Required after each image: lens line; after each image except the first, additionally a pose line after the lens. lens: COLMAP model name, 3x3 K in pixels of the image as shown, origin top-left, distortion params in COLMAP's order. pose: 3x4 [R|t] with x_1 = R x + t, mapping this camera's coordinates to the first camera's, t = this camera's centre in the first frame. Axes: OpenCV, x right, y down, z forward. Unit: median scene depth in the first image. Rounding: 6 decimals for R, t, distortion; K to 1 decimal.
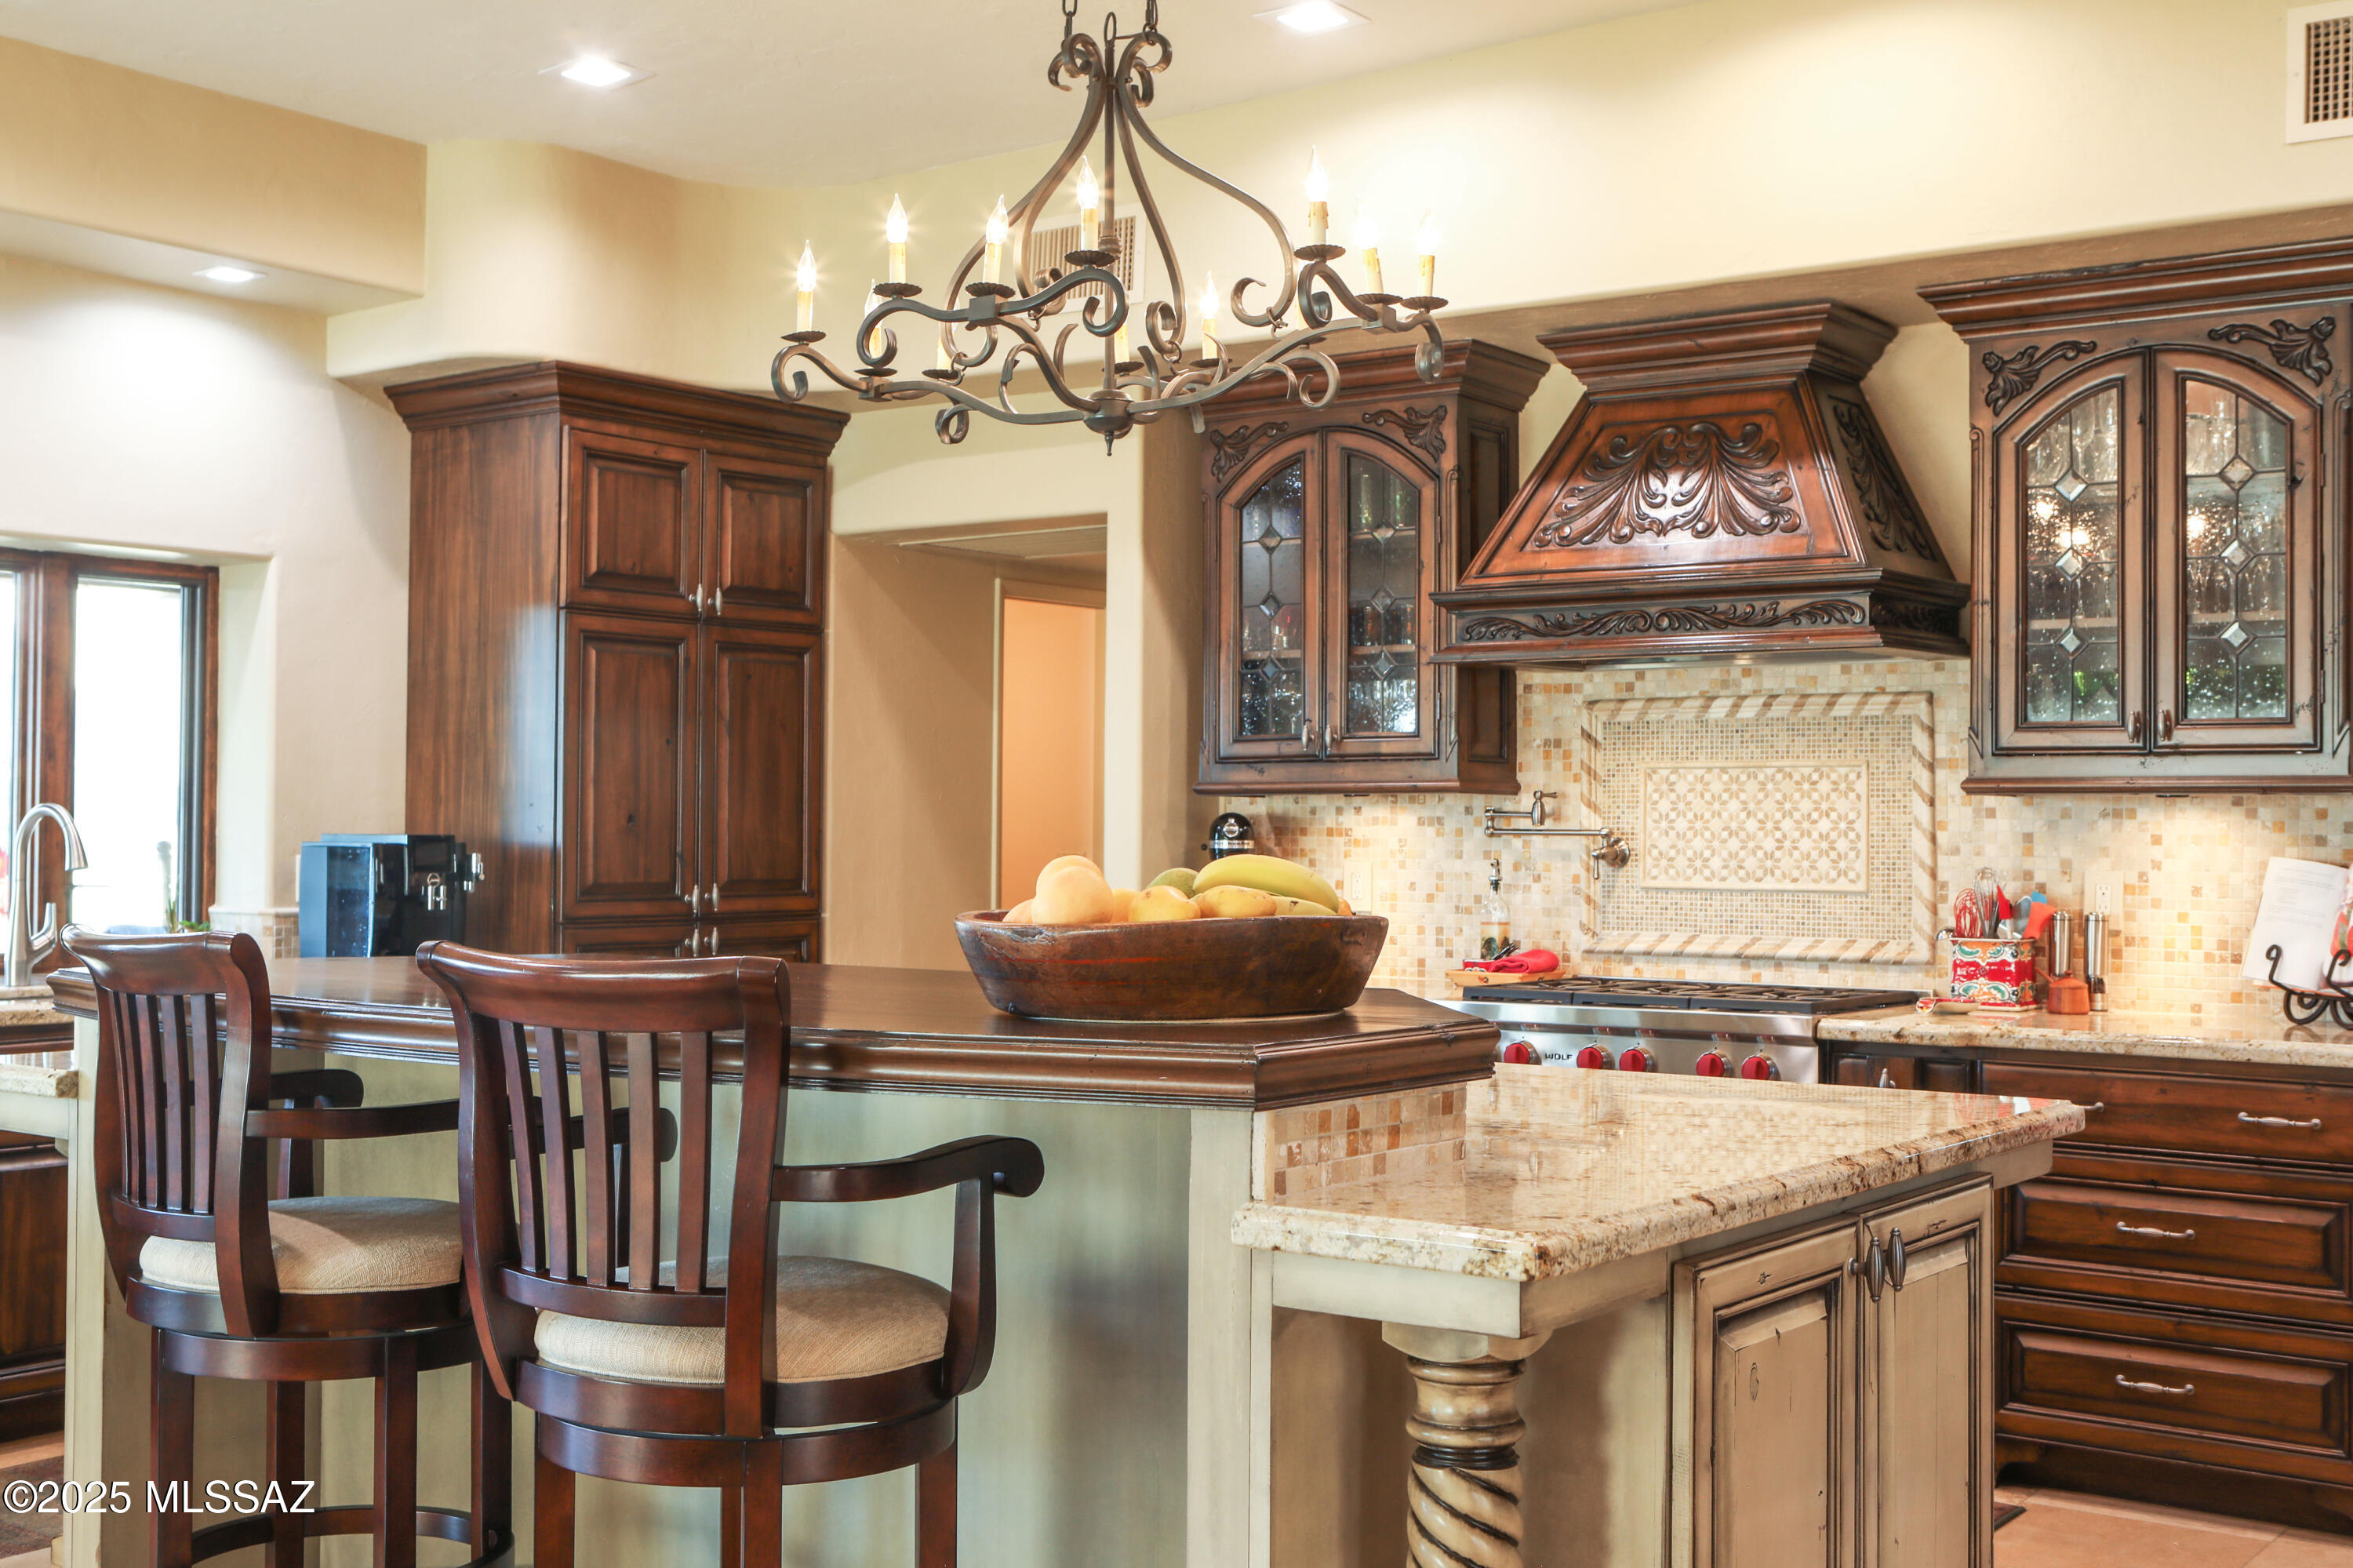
lens RADIAL K [[2671.7, 0, 1182.0], [0, 2671.7, 787.9], [0, 0, 1]] dist [-0.008703, 0.000000]
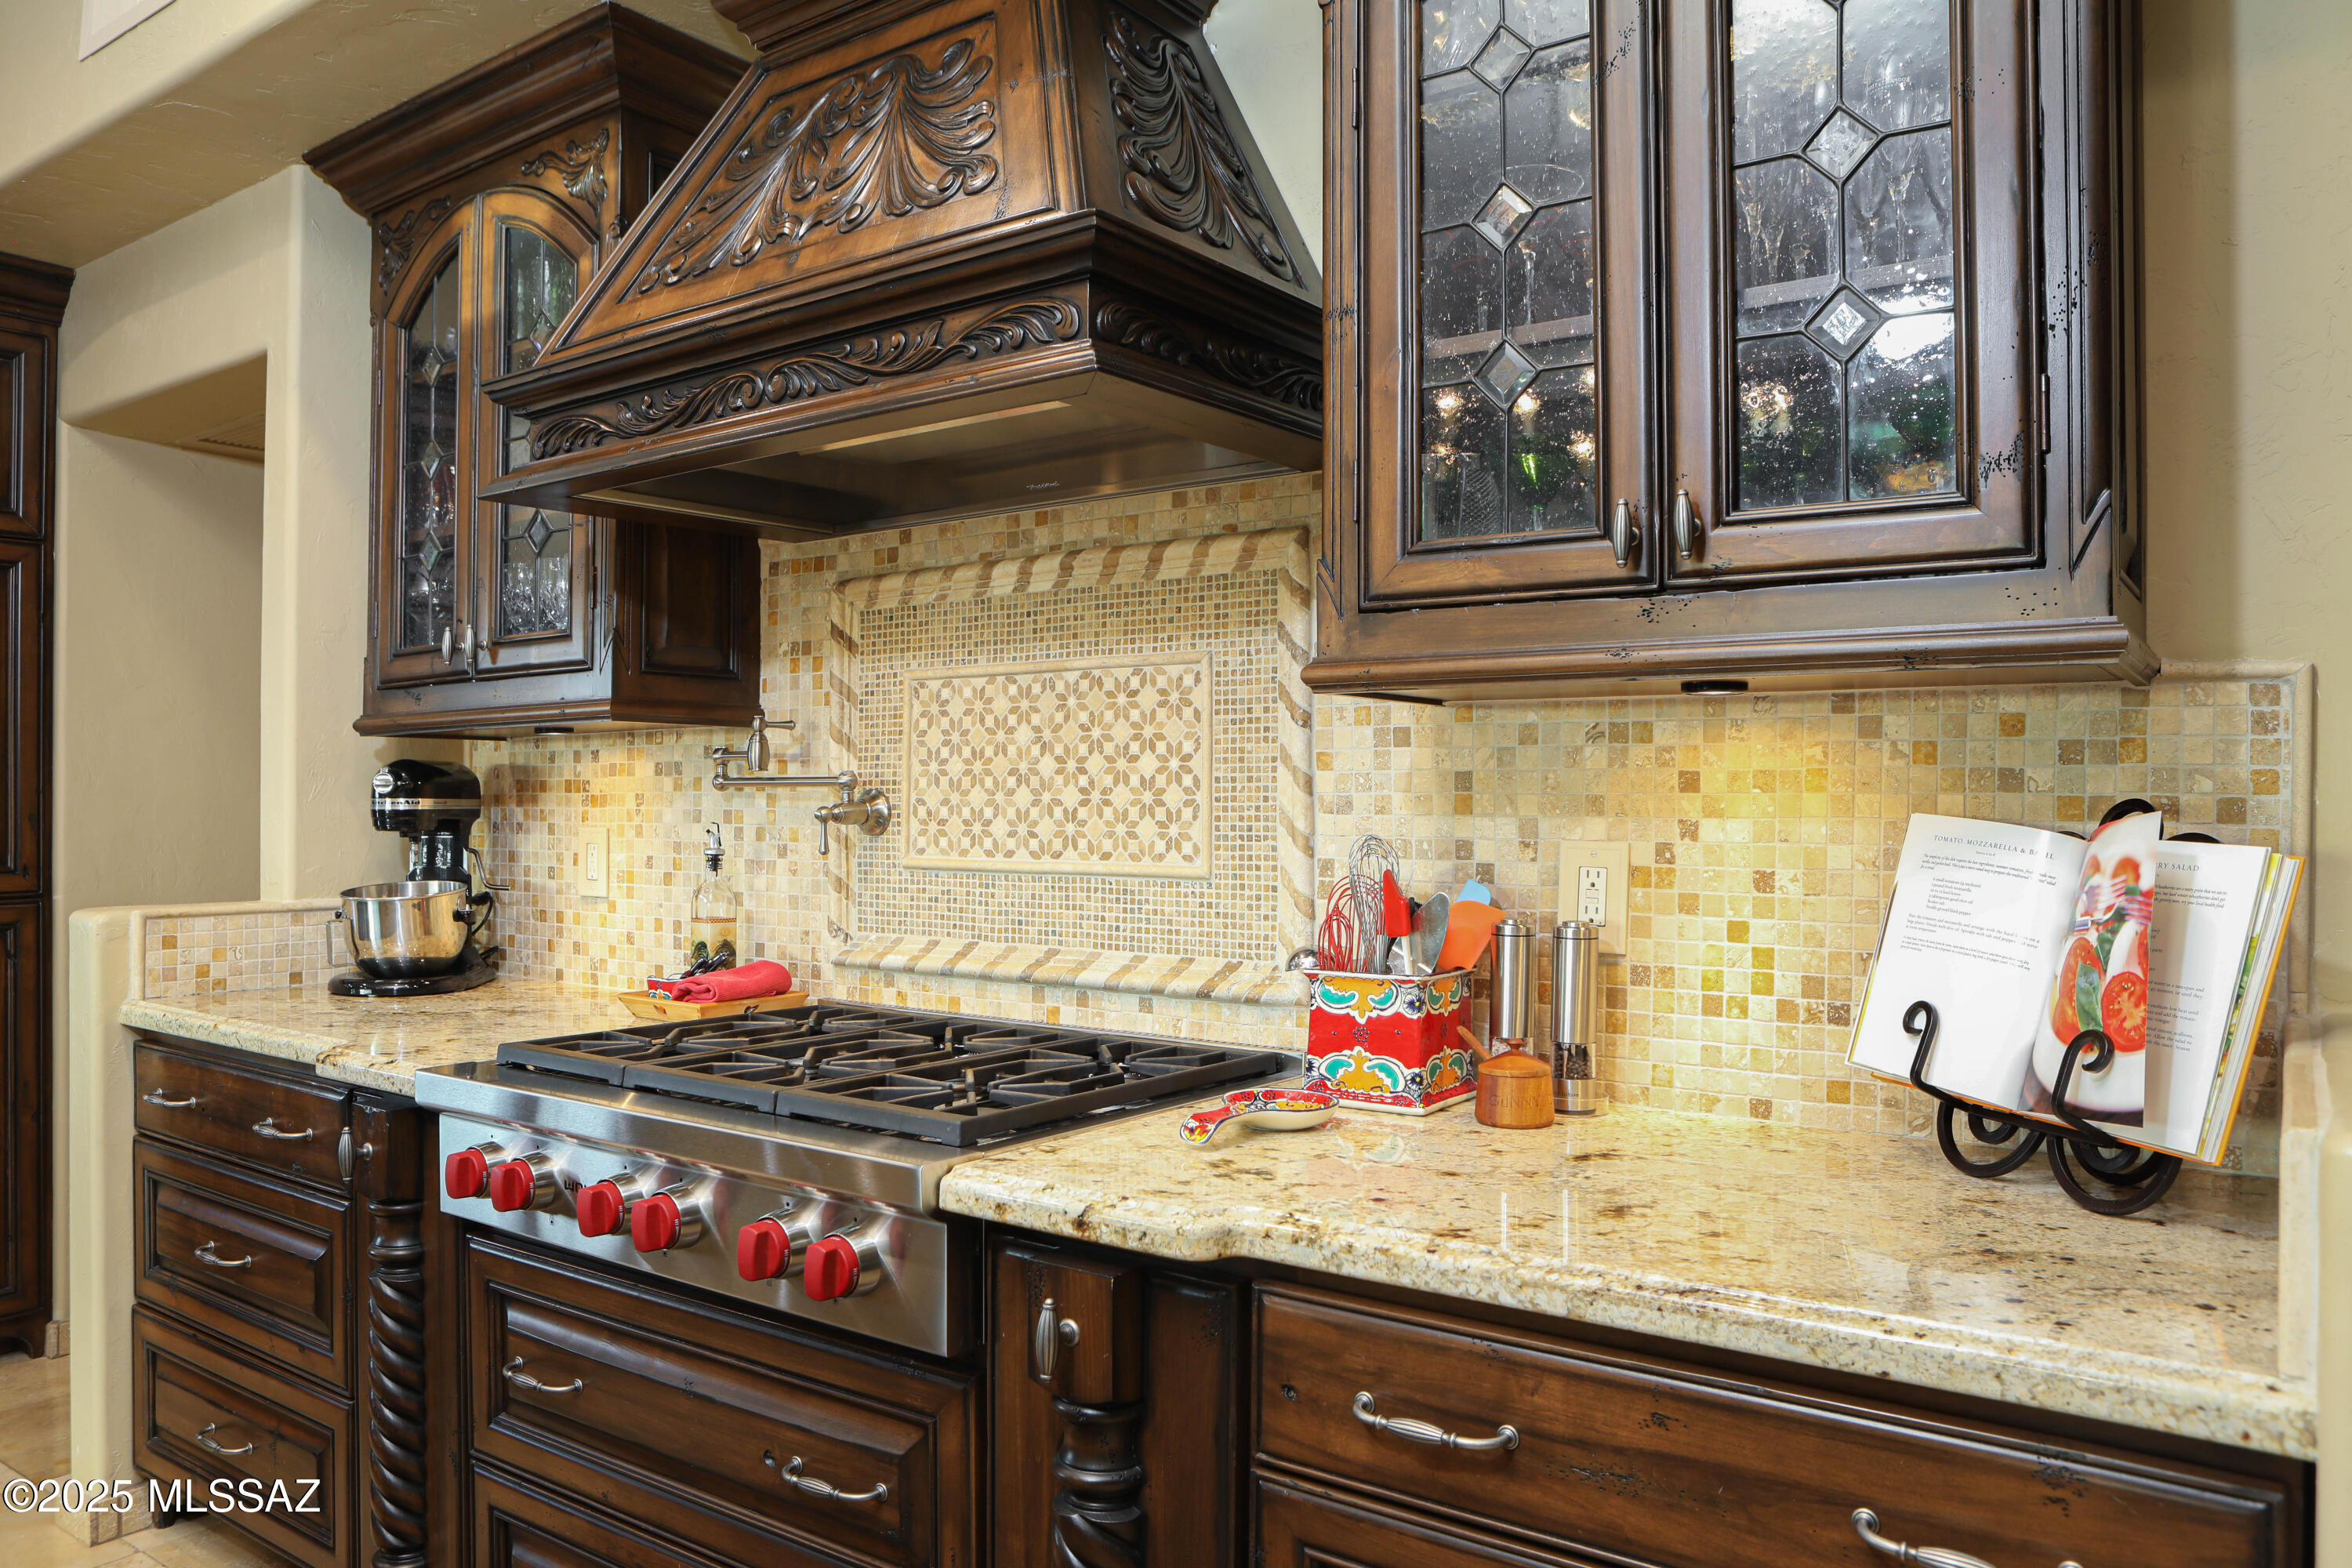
lens RADIAL K [[1626.2, 0, 1176.1], [0, 1626.2, 806.3], [0, 0, 1]] dist [-0.093625, 0.032861]
pose [[0.999992, -0.004044, -0.000171, 0.248934], [0.004046, 0.999848, 0.016988, 0.017383], [0.000102, -0.016989, 0.999856, 0.643627]]
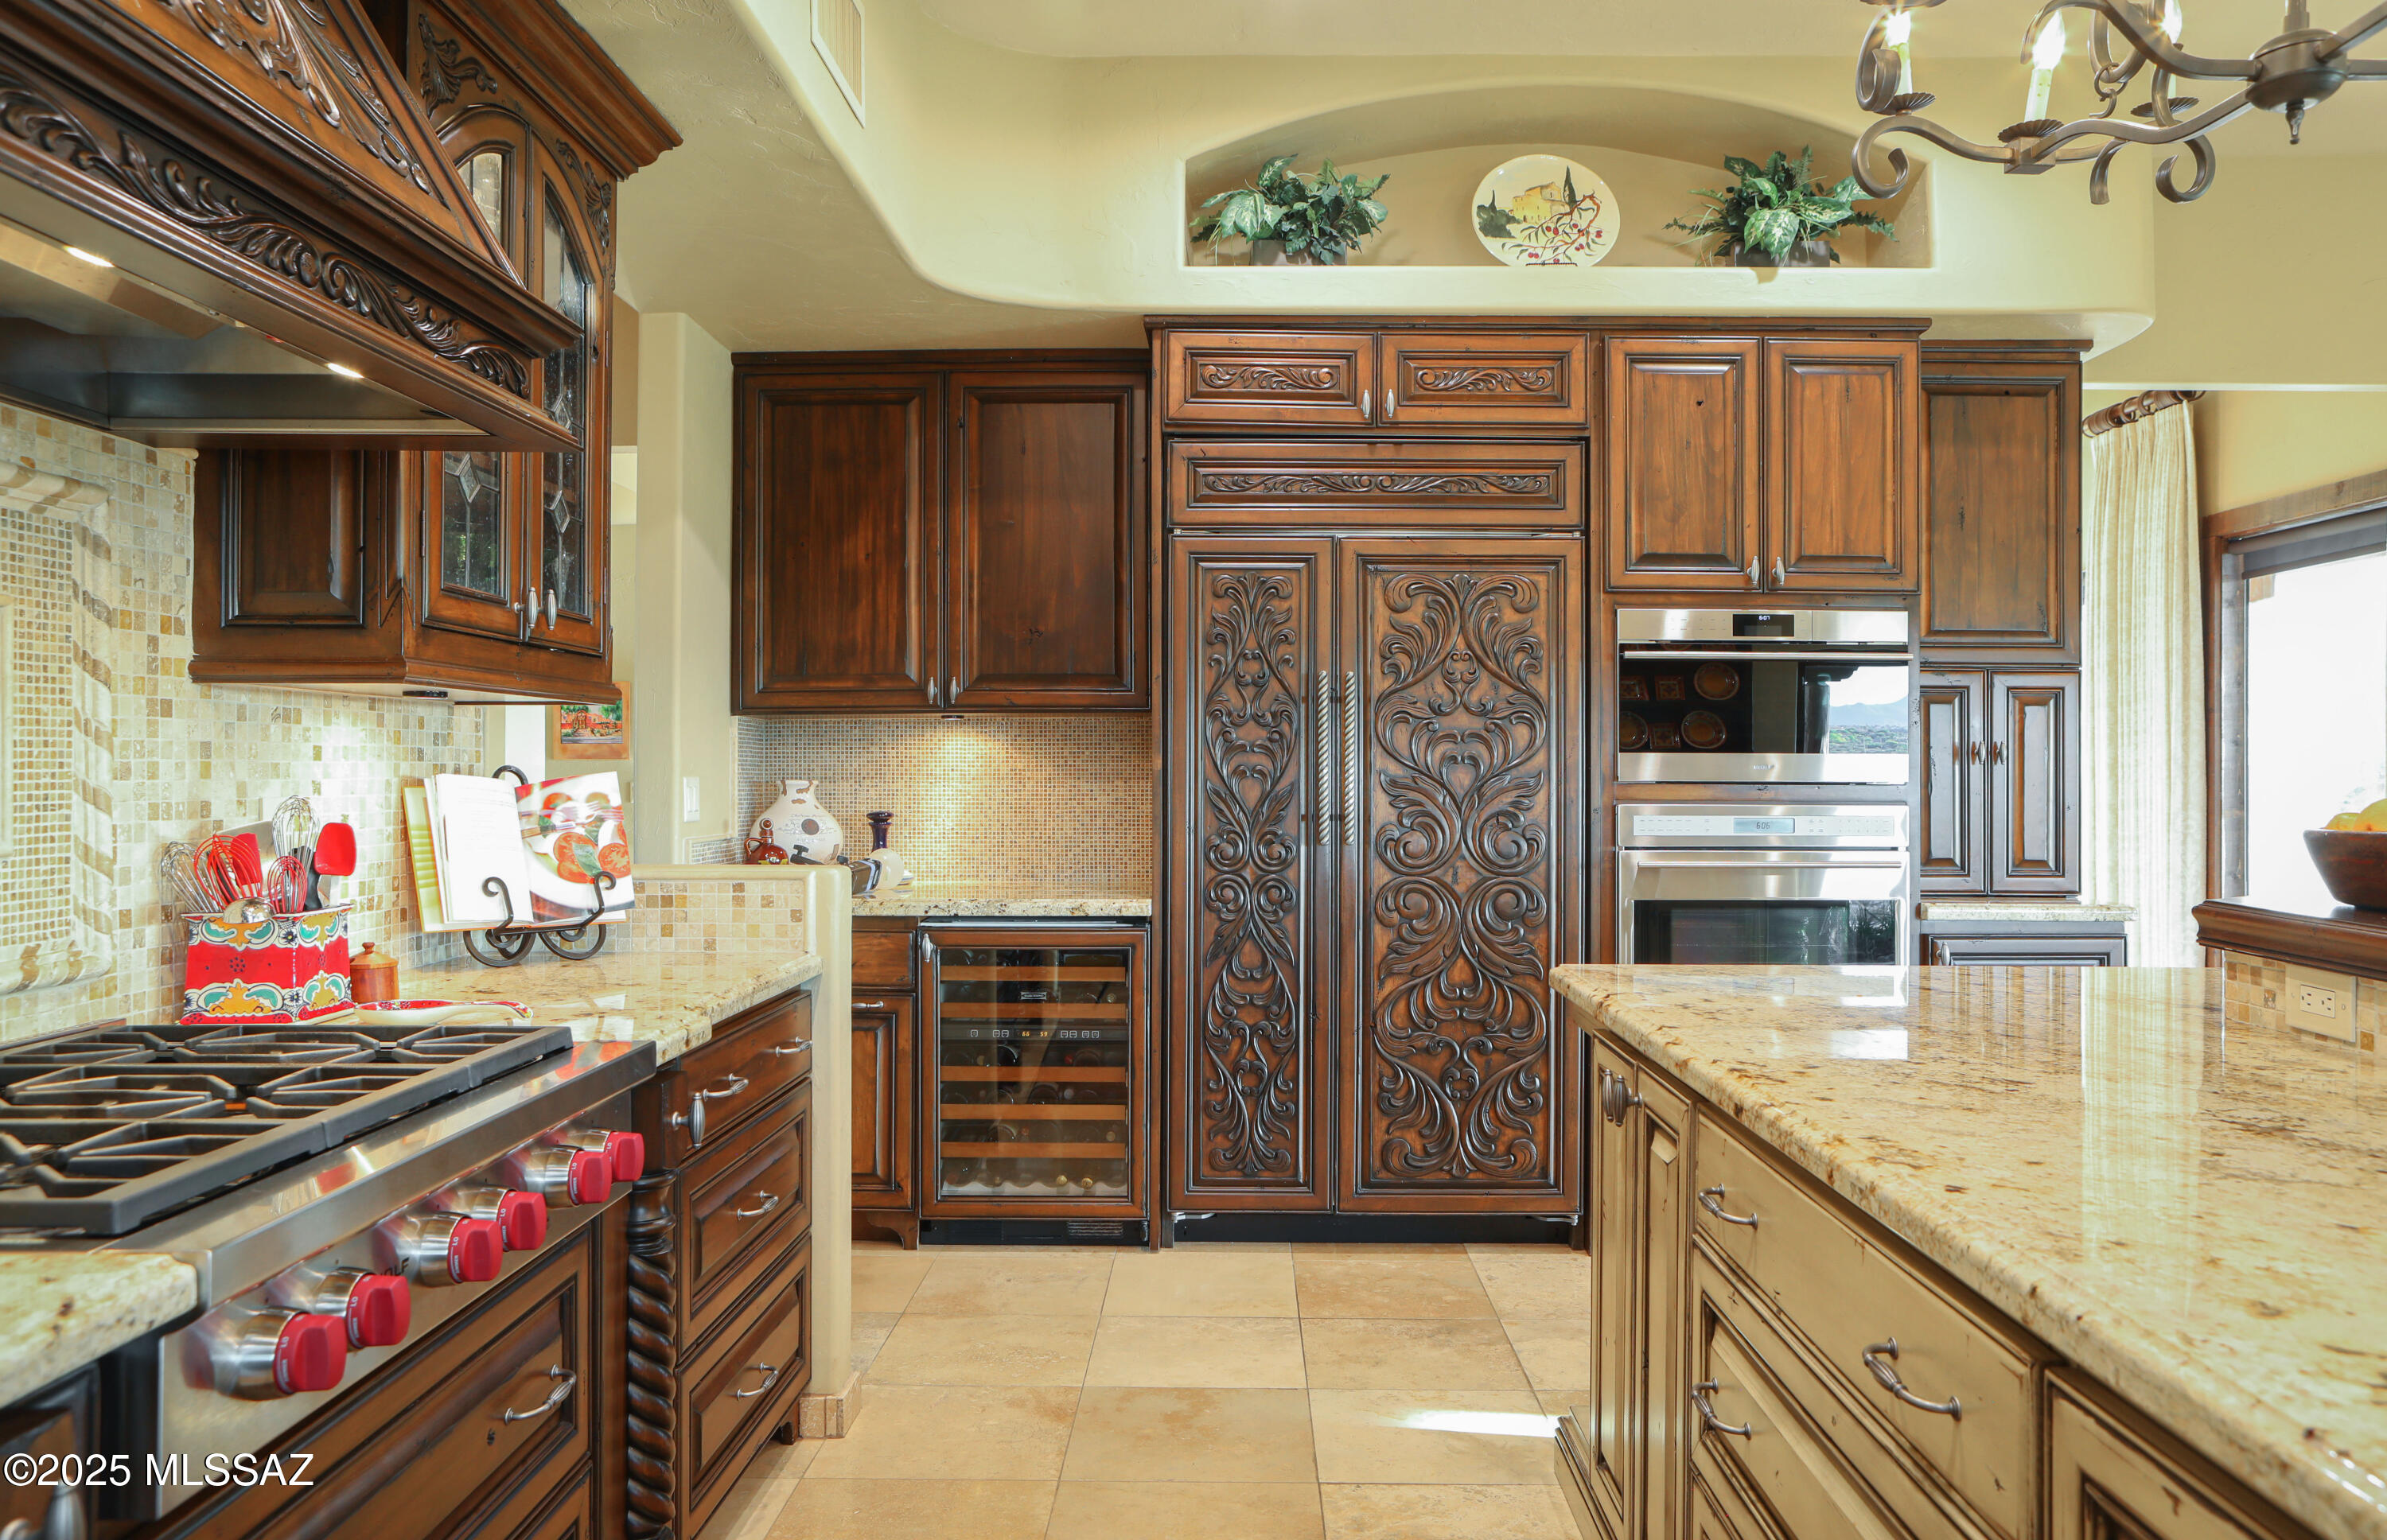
lens RADIAL K [[1564.3, 0, 1206.8], [0, 1564.3, 765.9], [0, 0, 1]] dist [0.005423, 0.001750]
pose [[-0.572864, -0.010996, 0.819577, -0.120294], [-0.024392, 0.999696, -0.003637, 0.017501], [-0.819288, -0.022075, -0.572958, 0.982468]]
